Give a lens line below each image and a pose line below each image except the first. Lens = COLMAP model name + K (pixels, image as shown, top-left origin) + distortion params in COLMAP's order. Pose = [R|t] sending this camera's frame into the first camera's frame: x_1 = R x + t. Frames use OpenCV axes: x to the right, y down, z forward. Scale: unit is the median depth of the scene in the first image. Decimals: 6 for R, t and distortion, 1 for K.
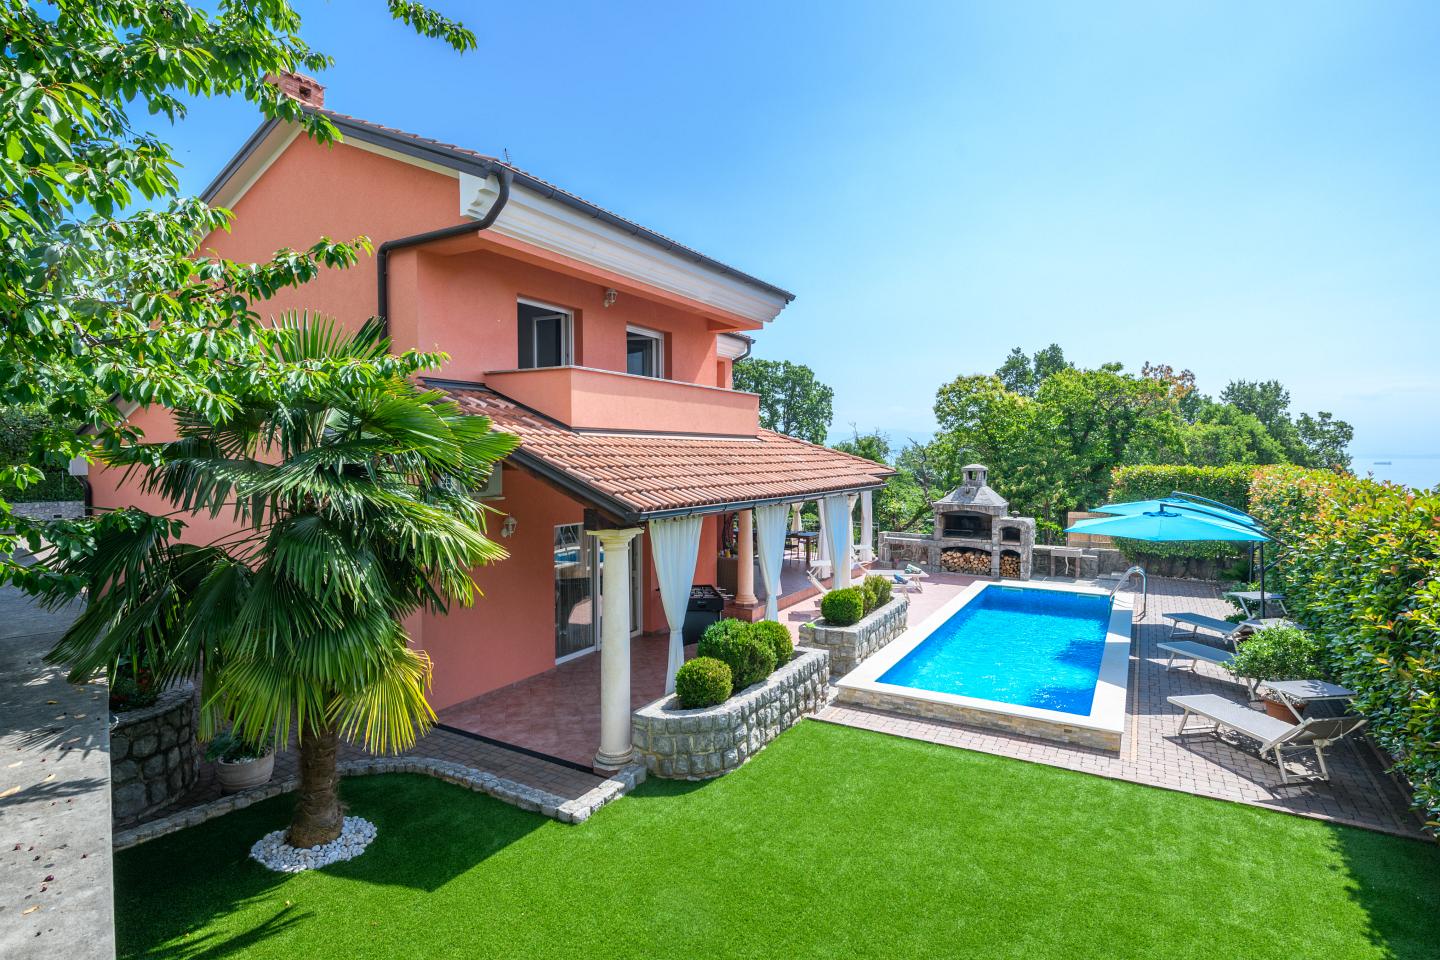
lens RADIAL K [[733.4, 0, 719.8], [0, 733.4, 477.7], [0, 0, 1]] dist [-0.000076, 0.000004]
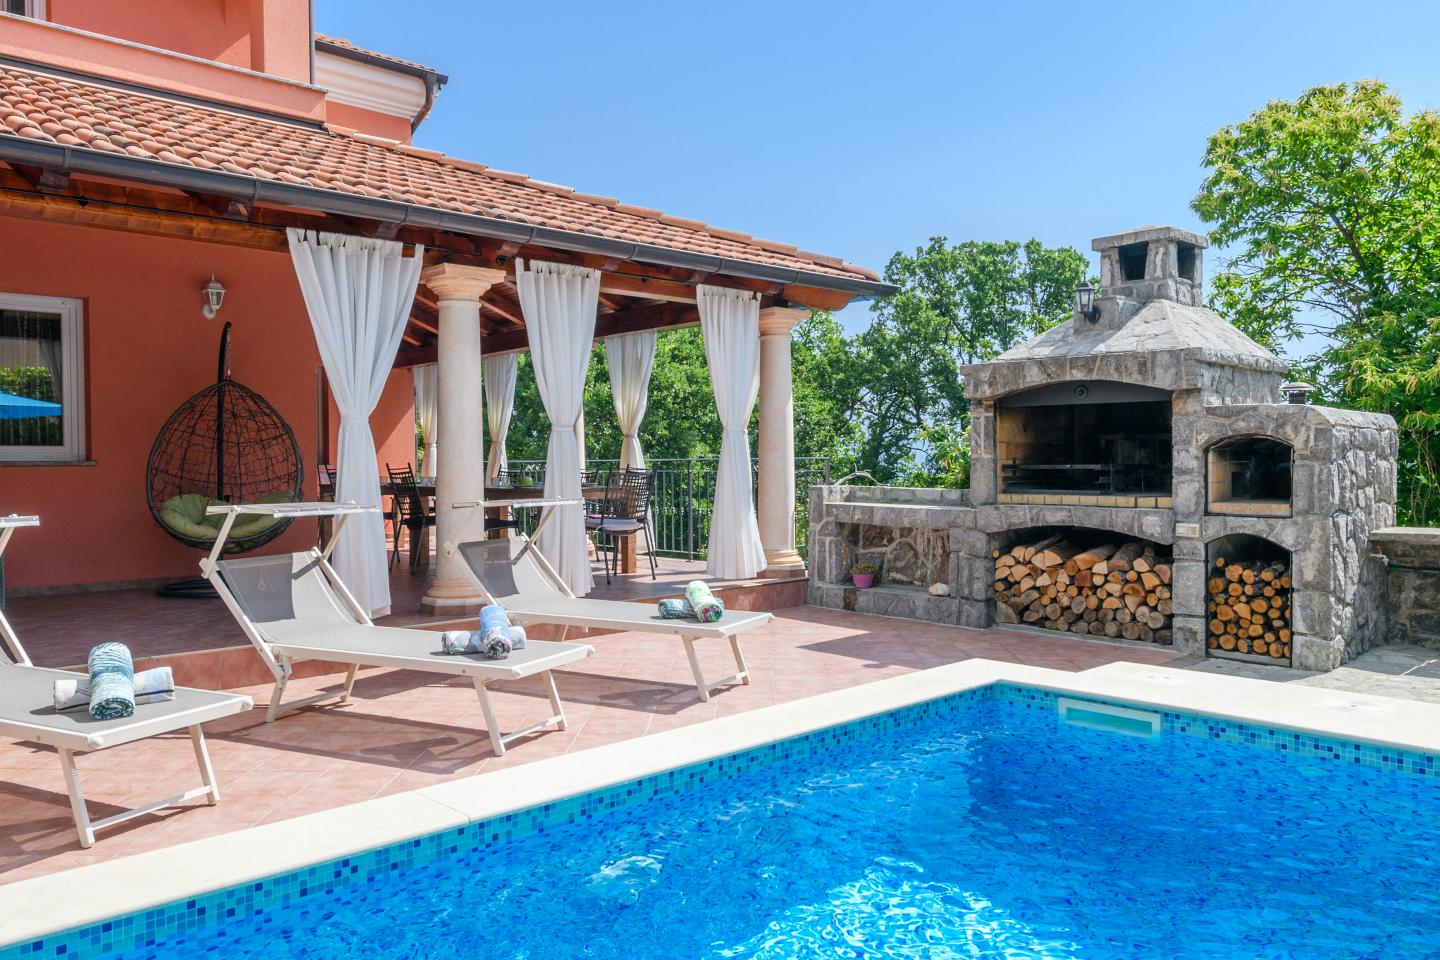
lens RADIAL K [[1090.1, 0, 719.6], [0, 1090.1, 475.9], [0, 0, 1]] dist [0.005400, 0.001002]
pose [[0.956134, -0.002550, -0.292920, 0.328629], [-0.004255, 0.999736, -0.022592, 0.085872], [0.292900, 0.022847, 0.955870, 0.606622]]
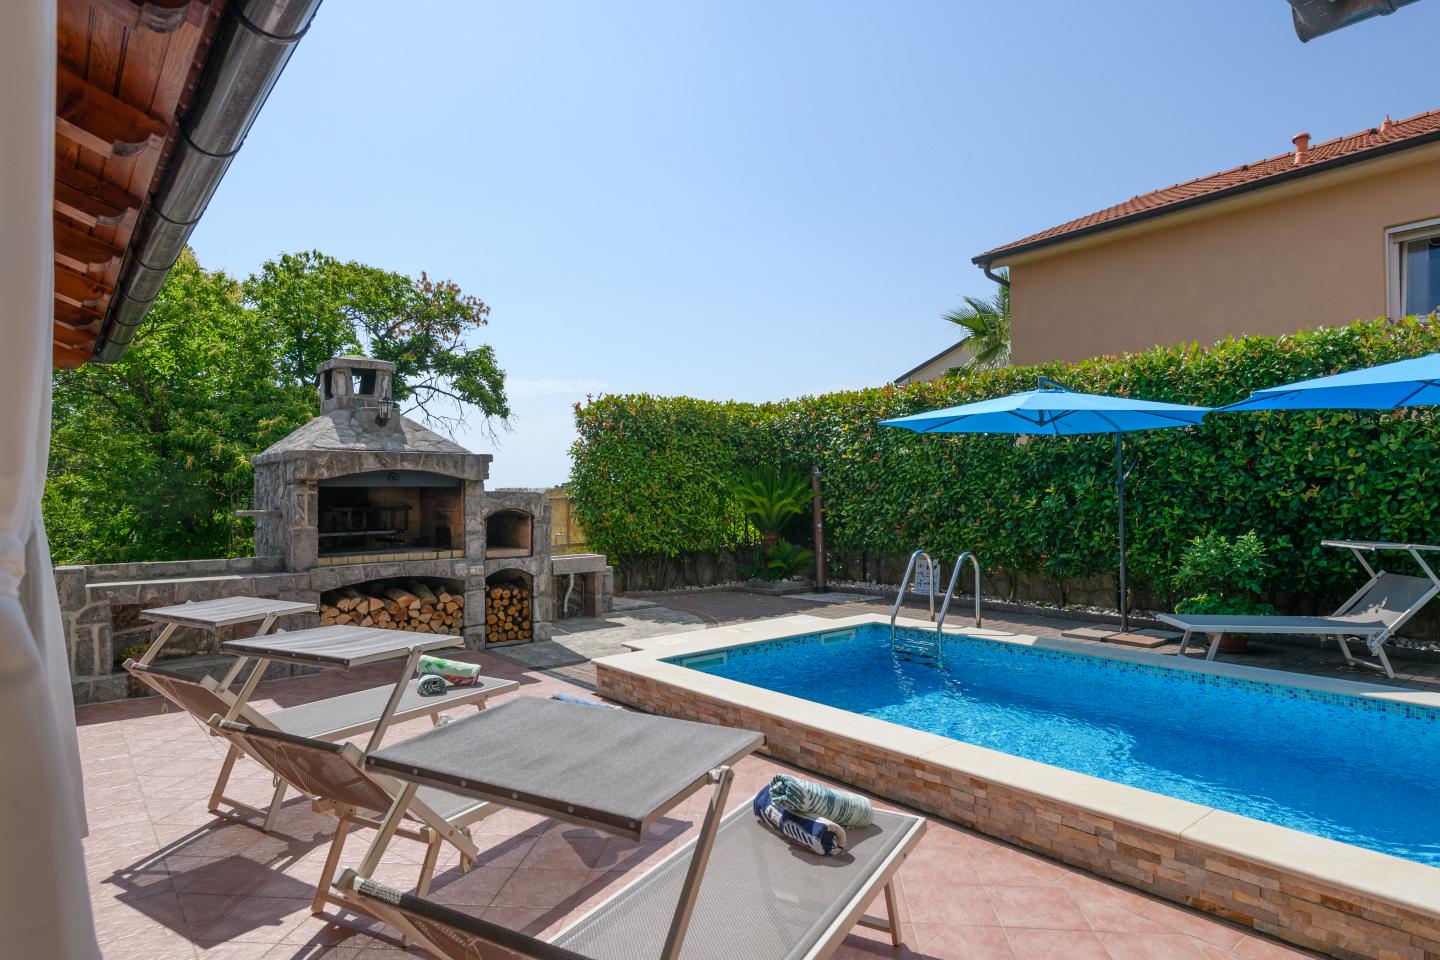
lens RADIAL K [[812.2, 0, 720.0], [0, 812.2, 484.1], [0, 0, 1]] dist [0.000966, -0.000143]
pose [[0.338554, 0.004508, 0.940936, 0.031060], [0.049061, 0.998544, -0.022437, 0.066923], [-0.939667, 0.053760, 0.337839, 0.729906]]
